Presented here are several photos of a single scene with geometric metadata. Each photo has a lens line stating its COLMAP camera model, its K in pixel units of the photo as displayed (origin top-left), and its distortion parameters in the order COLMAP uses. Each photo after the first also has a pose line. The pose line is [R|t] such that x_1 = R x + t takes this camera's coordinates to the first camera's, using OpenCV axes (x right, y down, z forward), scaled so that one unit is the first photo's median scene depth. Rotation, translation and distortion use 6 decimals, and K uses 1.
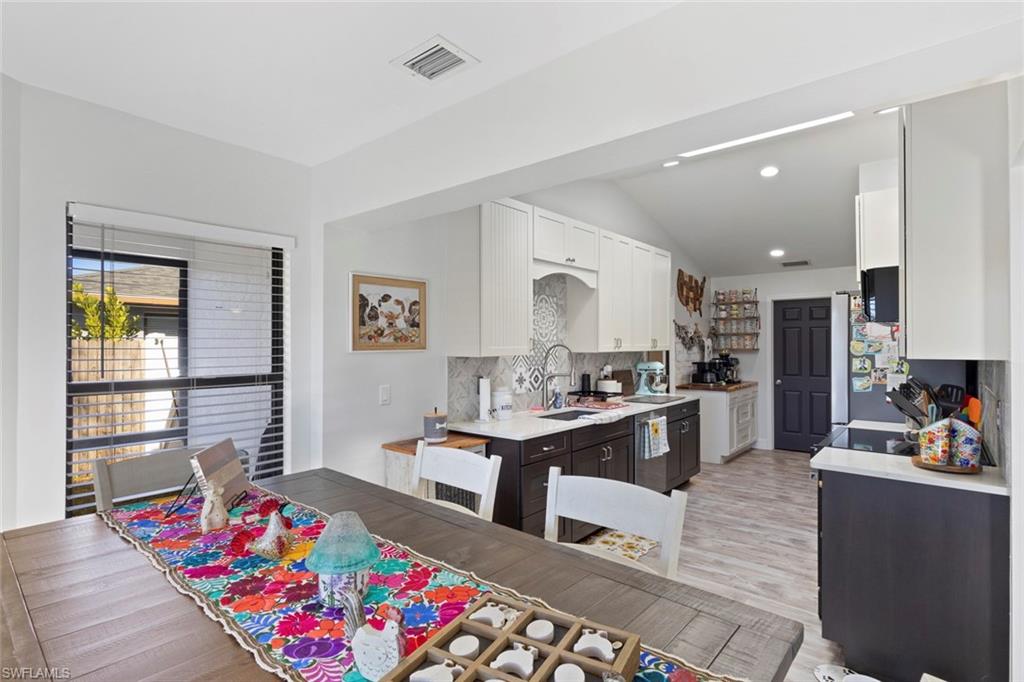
lens RADIAL K [[508.2, 0, 525.3], [0, 508.2, 351.3], [0, 0, 1]] dist [0.005398, -0.001240]
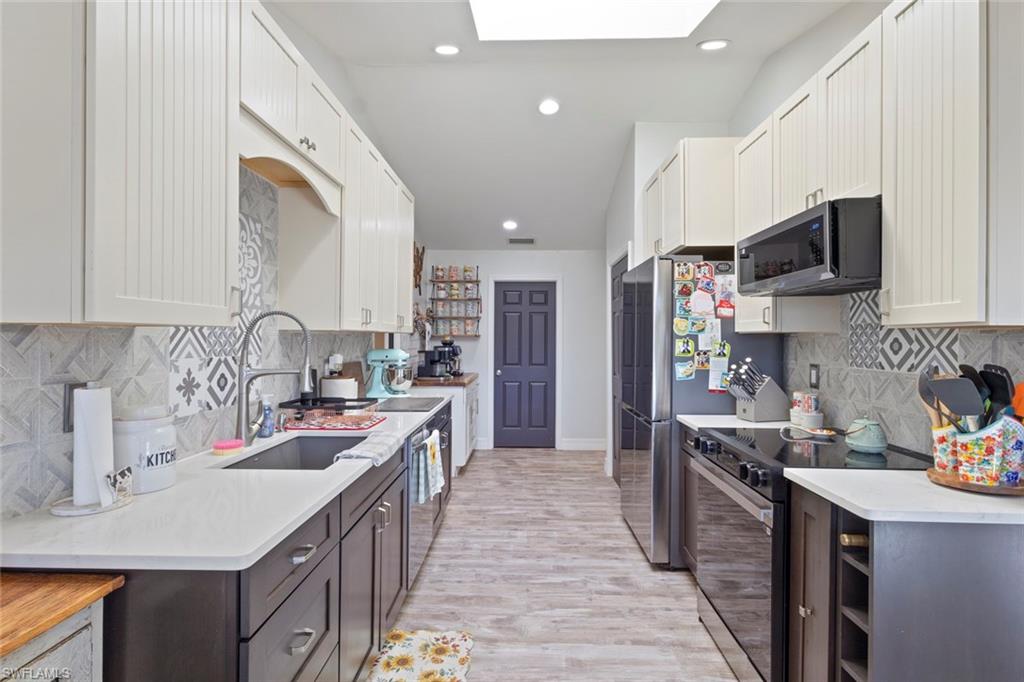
lens RADIAL K [[508.2, 0, 508.5], [0, 508.2, 337.3], [0, 0, 1]] dist [0.005398, -0.001240]
pose [[0.798513, 0.007581, 0.601930, -0.055373], [0.001867, 0.999885, -0.015071, 0.020959], [-0.601975, 0.013158, 0.798406, 0.473977]]
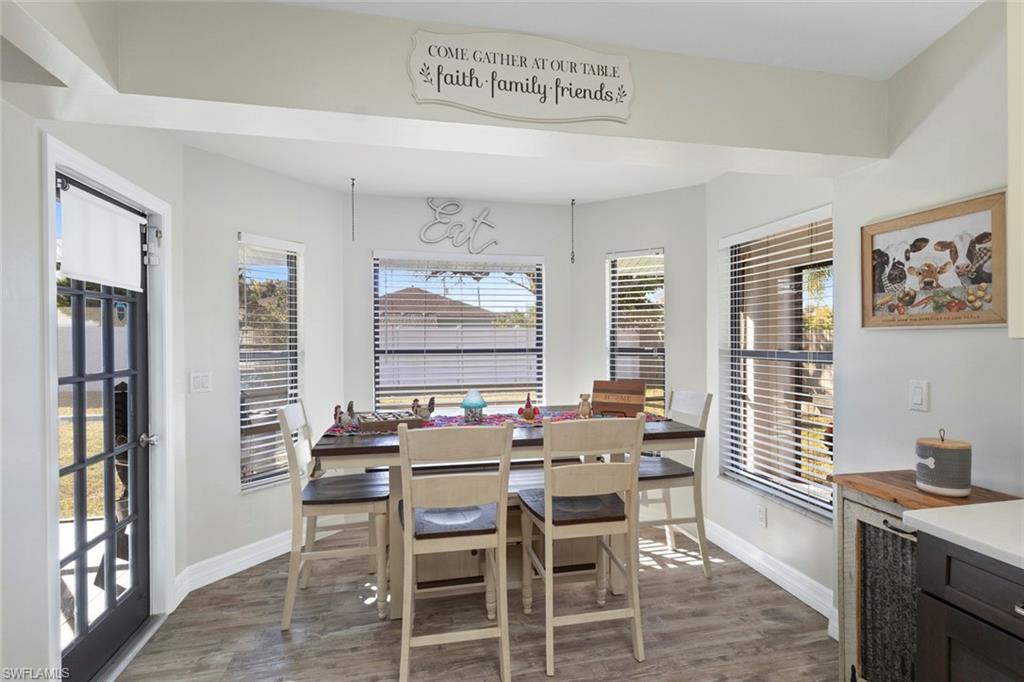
lens RADIAL K [[508.2, 0, 505.0], [0, 508.2, 339.0], [0, 0, 1]] dist [0.005398, -0.001240]
pose [[-0.635949, 0.007449, -0.771695, 0.429238], [-0.008099, 0.999834, 0.016326, 0.006198], [0.771688, 0.016632, -0.635783, 0.778986]]
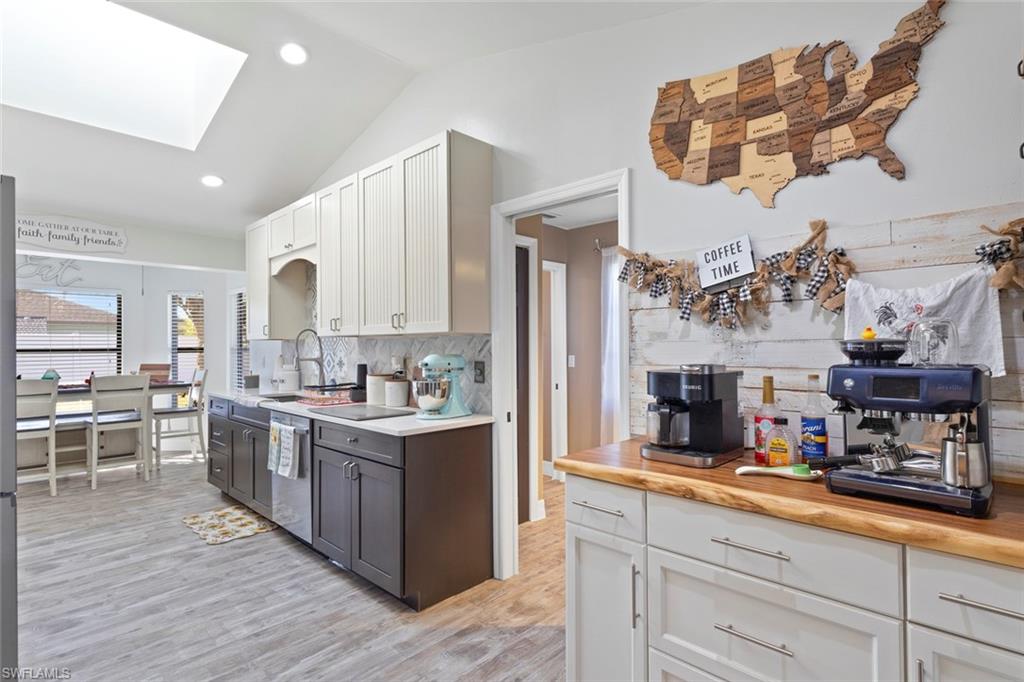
lens RADIAL K [[508.2, 0, 515.0], [0, 508.2, 343.7], [0, 0, 1]] dist [0.005398, -0.001240]
pose [[-0.085509, 0.003593, -0.996331, 1.083718], [-0.008645, 0.999953, 0.004348, 0.008766], [0.996300, 0.008985, -0.085474, 1.558551]]
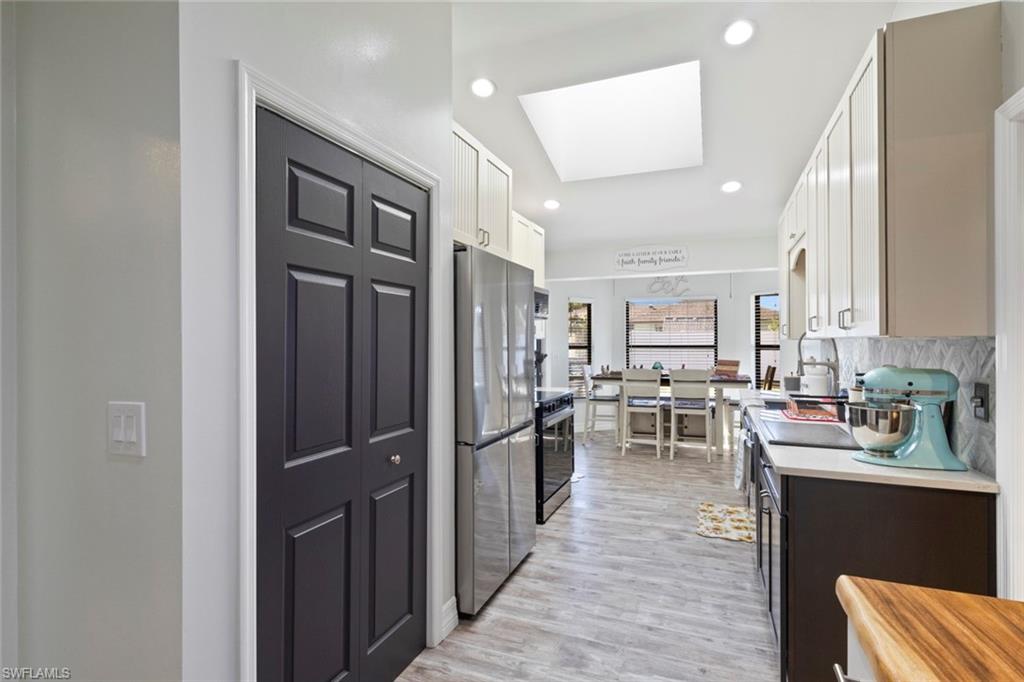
lens RADIAL K [[508.2, 0, 513.0], [0, 508.2, 342.1], [0, 0, 1]] dist [0.005398, -0.001240]
pose [[-0.955850, 0.008877, -0.293722, 0.854935], [0.003708, 0.999828, 0.018152, -0.007315], [0.293832, 0.016262, -0.955719, 1.749793]]
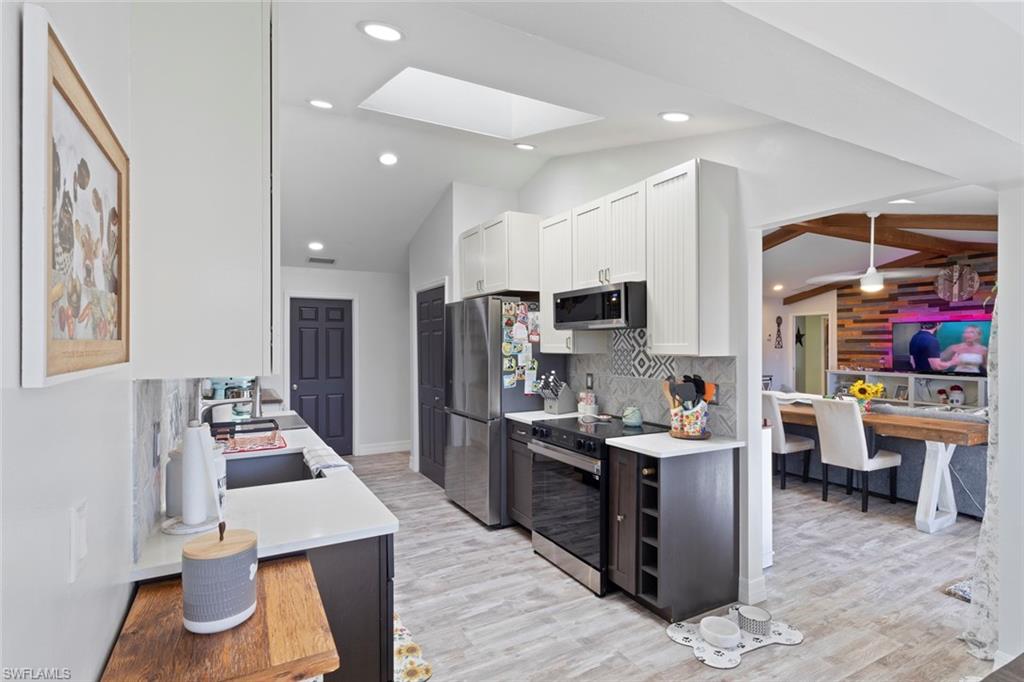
lens RADIAL K [[508.2, 0, 502.5], [0, 508.2, 350.1], [0, 0, 1]] dist [0.005398, -0.001240]
pose [[0.392493, -0.011145, 0.919688, -0.342920], [0.016058, 0.999857, 0.005264, -0.008750], [-0.919615, 0.012702, 0.392616, 0.527604]]
